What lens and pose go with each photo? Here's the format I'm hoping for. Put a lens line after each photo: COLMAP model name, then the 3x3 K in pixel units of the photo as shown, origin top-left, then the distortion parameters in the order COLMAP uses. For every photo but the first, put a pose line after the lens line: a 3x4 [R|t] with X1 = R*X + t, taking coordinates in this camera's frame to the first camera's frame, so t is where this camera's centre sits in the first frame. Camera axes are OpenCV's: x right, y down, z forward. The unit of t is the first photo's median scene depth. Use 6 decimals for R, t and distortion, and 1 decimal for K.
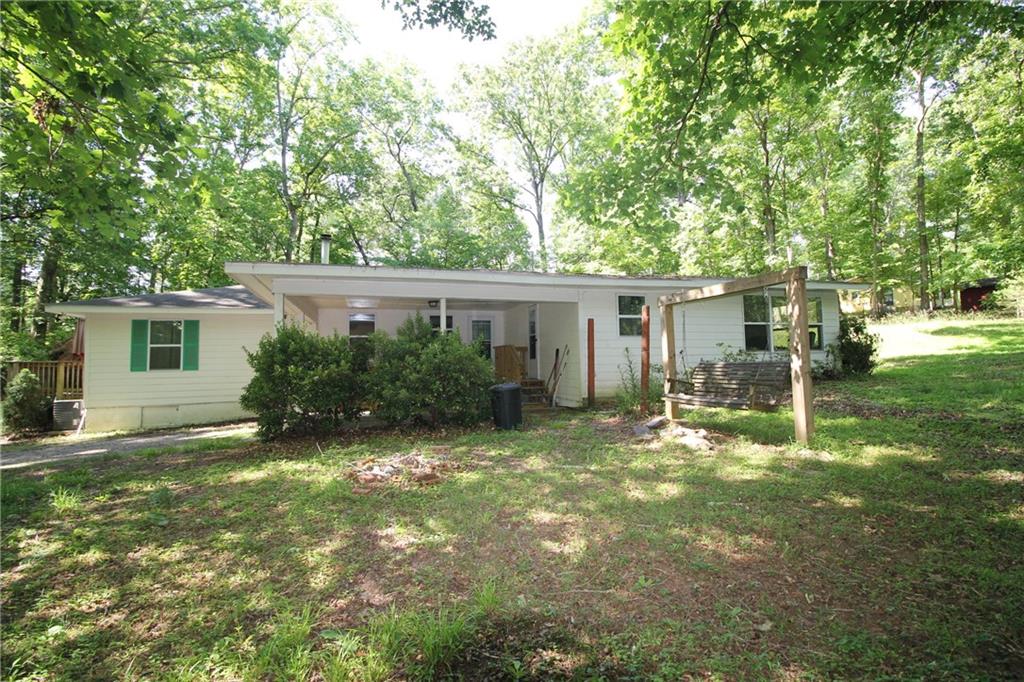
lens RADIAL K [[468.0, 0, 519.1], [0, 468.0, 338.2], [0, 0, 1]] dist [-0.013592, -0.008874]
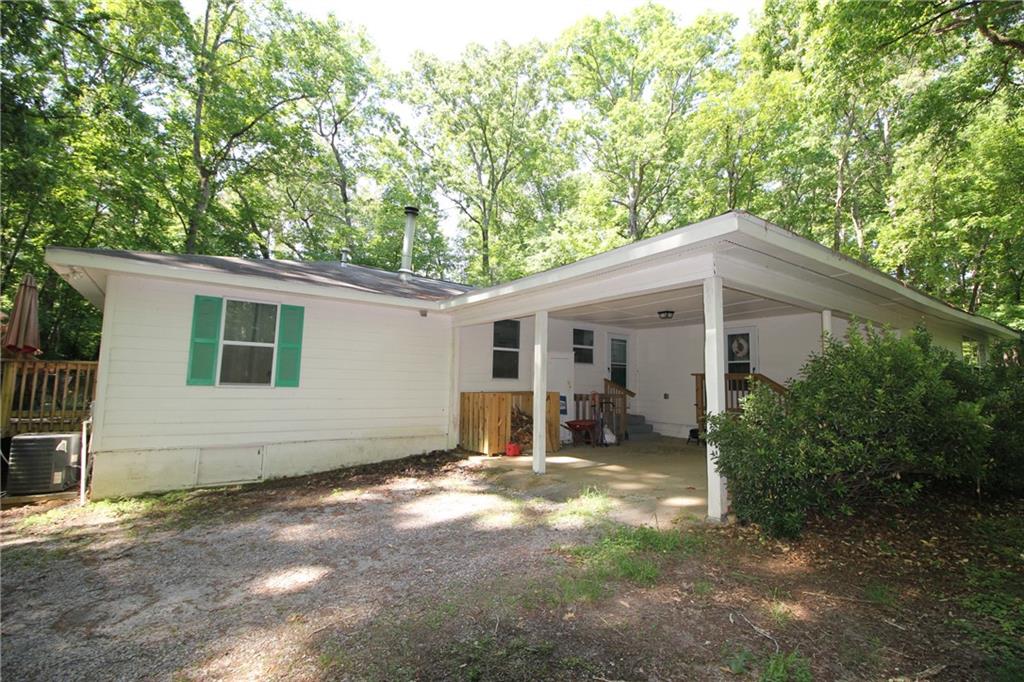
lens RADIAL K [[468.0, 0, 519.1], [0, 468.0, 338.2], [0, 0, 1]] dist [-0.013592, -0.008874]
pose [[0.945561, 0.074138, 0.316889, -0.622412], [-0.059336, 0.996659, -0.056123, 0.021619], [-0.319991, 0.034265, 0.946801, 0.319459]]
